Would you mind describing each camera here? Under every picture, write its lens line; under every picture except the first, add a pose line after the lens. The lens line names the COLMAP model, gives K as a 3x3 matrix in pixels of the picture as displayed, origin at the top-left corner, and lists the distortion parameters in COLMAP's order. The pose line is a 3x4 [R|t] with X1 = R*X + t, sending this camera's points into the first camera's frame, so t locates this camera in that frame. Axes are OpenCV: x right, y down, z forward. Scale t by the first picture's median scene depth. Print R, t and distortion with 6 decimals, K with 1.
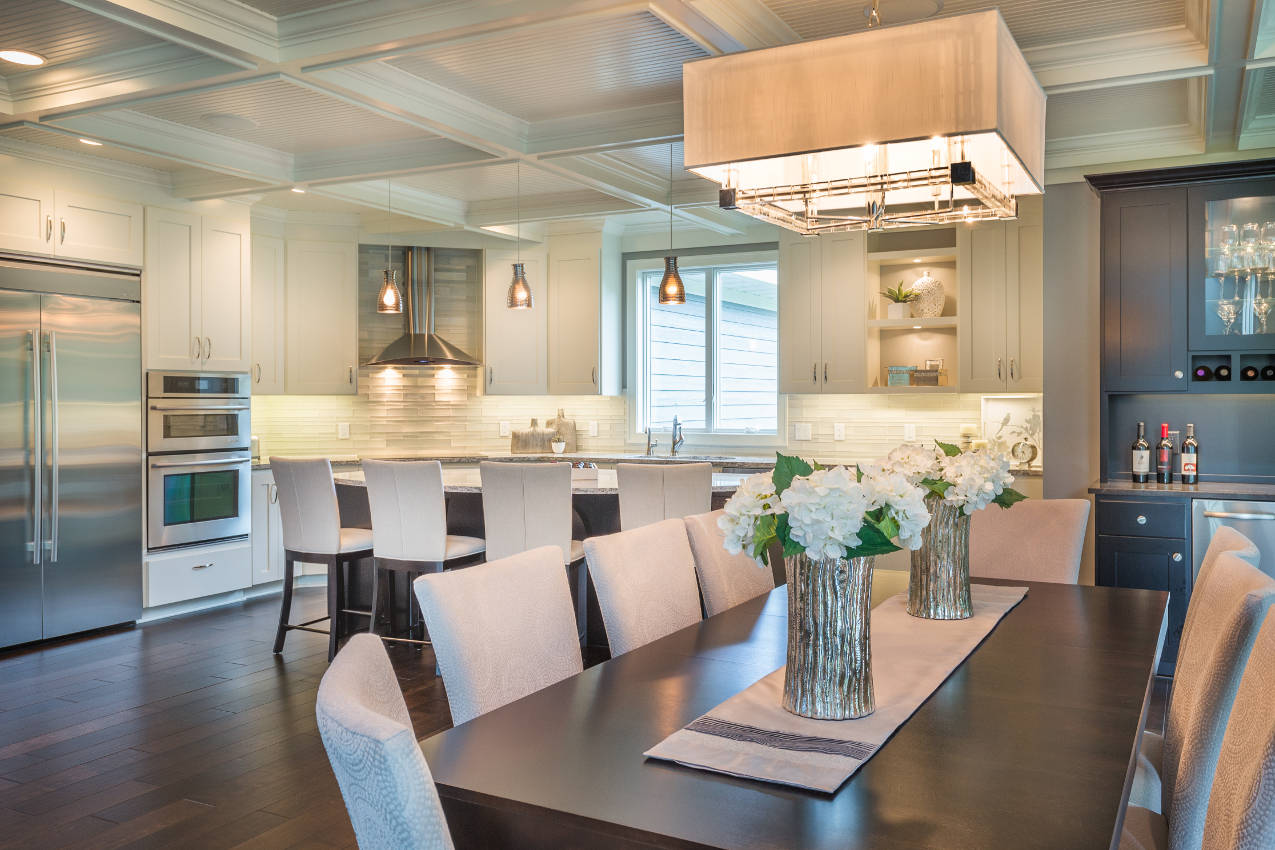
lens RADIAL K [[1094.6, 0, 638.0], [0, 1094.6, 422.6], [0, 0, 1]] dist [0.010694, 0.001254]
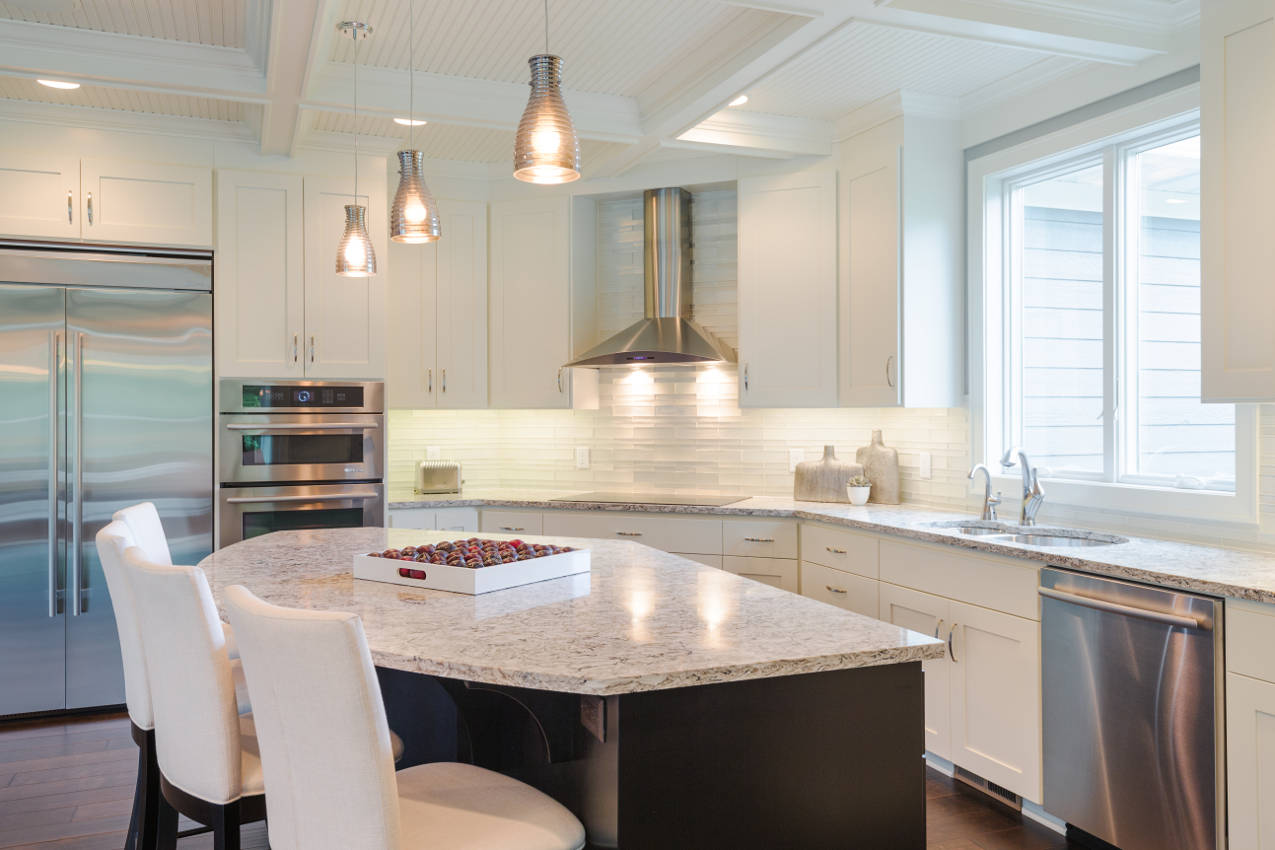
lens RADIAL K [[1013.8, 0, 637.8], [0, 1013.8, 416.2], [0, 0, 1]] dist [0.032648, 0.003458]
pose [[0.753648, -0.000294, -0.657278, 0.202531], [-0.011434, 0.999843, -0.013558, -0.011346], [0.657179, 0.017733, 0.753526, 0.512679]]
